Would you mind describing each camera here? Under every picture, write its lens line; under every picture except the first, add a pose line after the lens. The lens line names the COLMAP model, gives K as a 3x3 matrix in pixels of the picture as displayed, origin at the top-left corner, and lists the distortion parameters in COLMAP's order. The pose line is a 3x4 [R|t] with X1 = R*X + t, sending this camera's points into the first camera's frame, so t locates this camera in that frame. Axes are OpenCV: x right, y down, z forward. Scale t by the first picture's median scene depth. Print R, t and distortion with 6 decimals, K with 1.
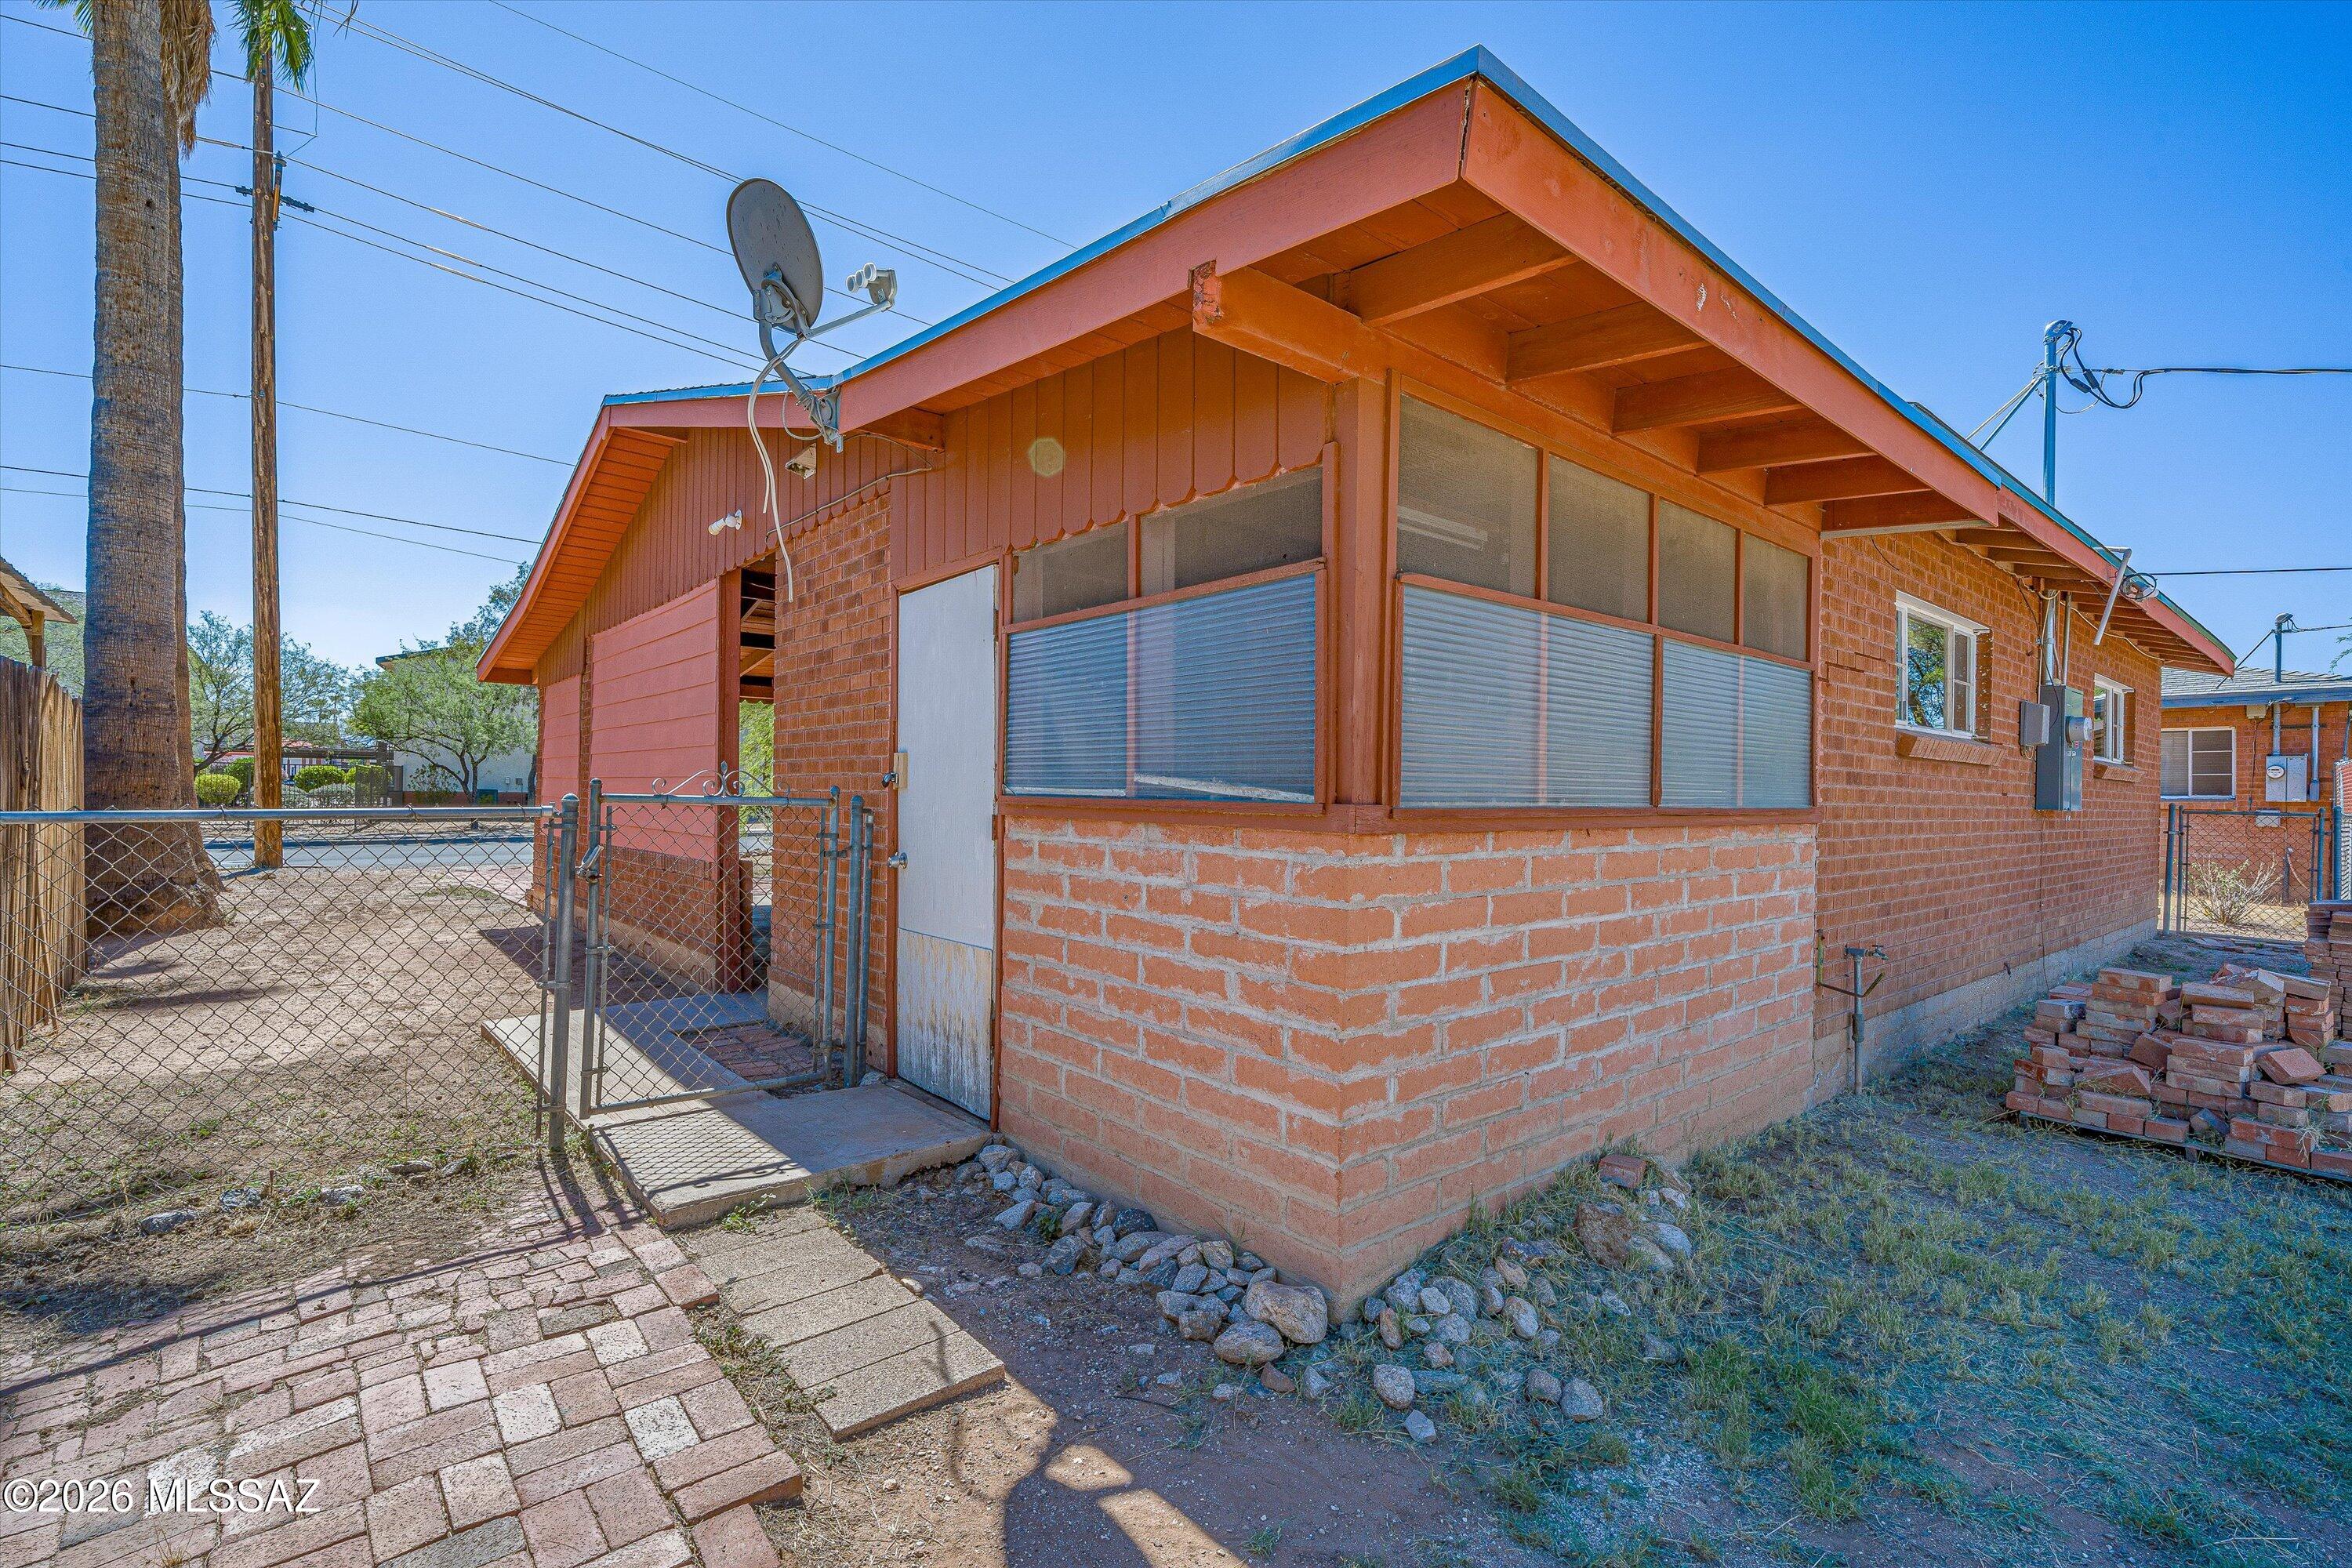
lens RADIAL K [[1044.9, 0, 1134.5], [0, 1044.9, 780.9], [0, 0, 1]] dist [0.002161, 0.000657]
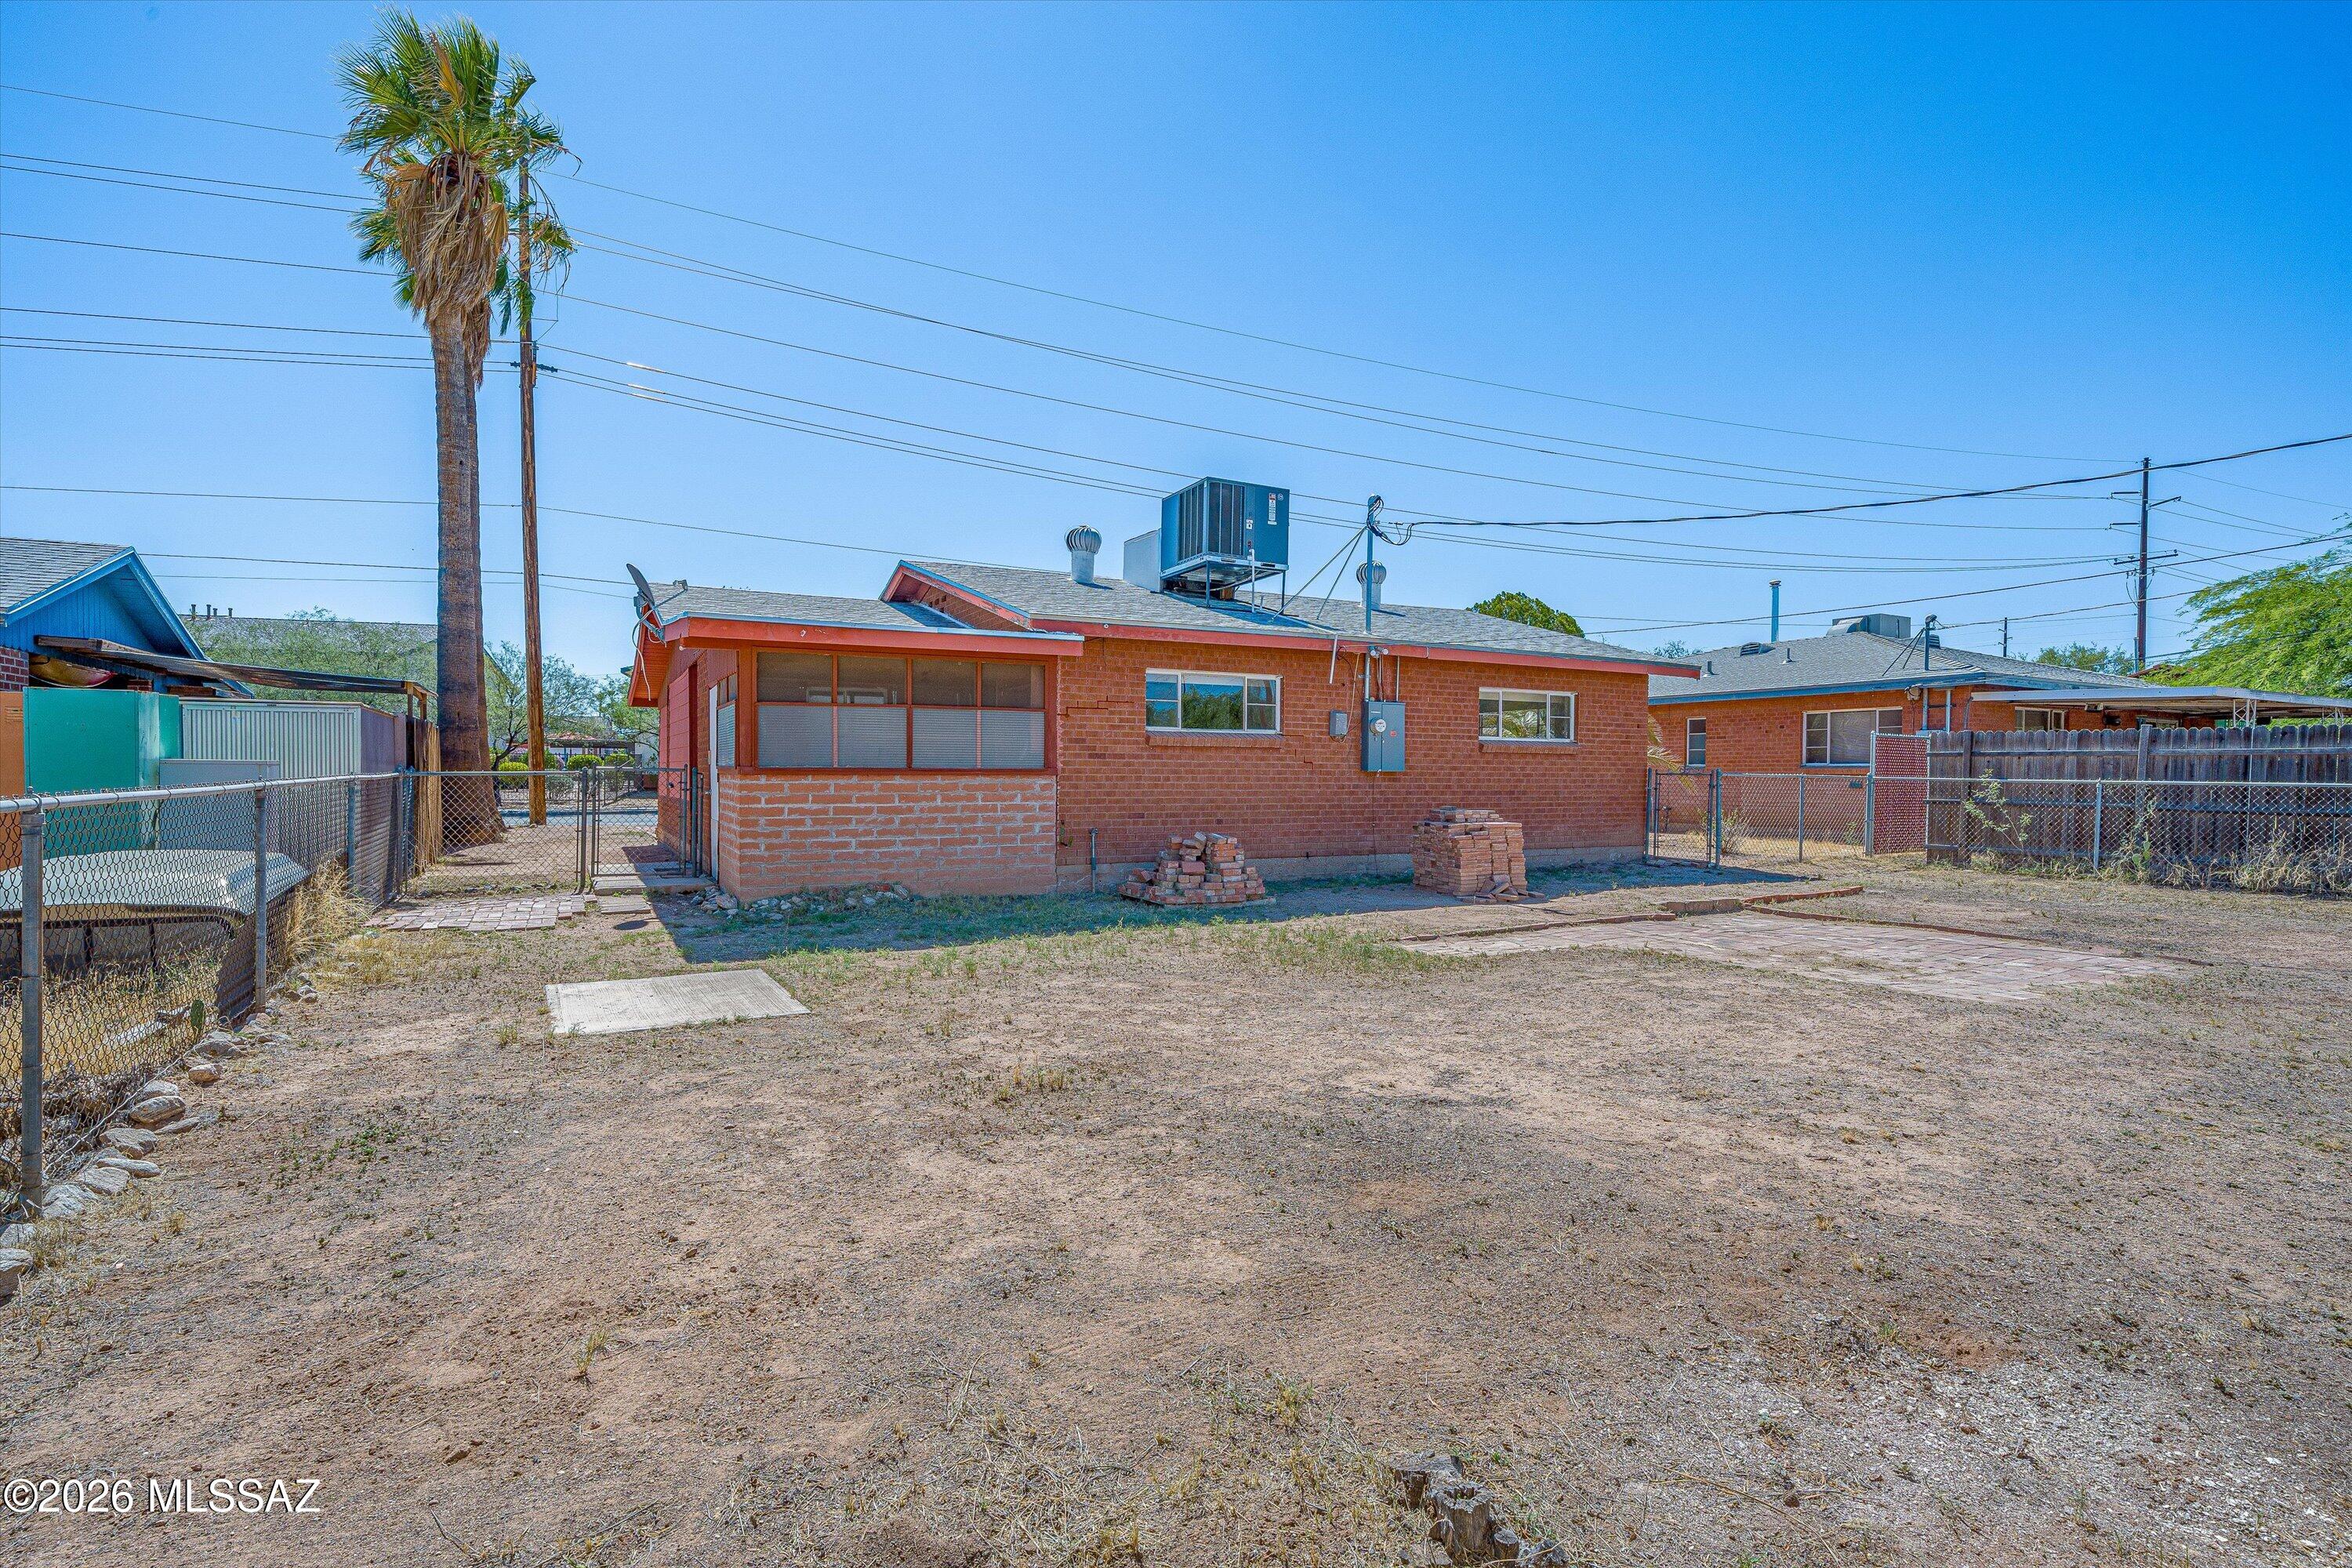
lens RADIAL K [[1169.4, 0, 1176.0], [0, 1169.4, 784.0], [0, 0, 1]] dist [-0.001611, -0.000248]
pose [[0.977287, -0.006247, -0.211829, 0.783410], [0.010504, 0.999765, 0.018980, 0.006870], [0.211660, -0.020774, 0.977122, -0.819387]]
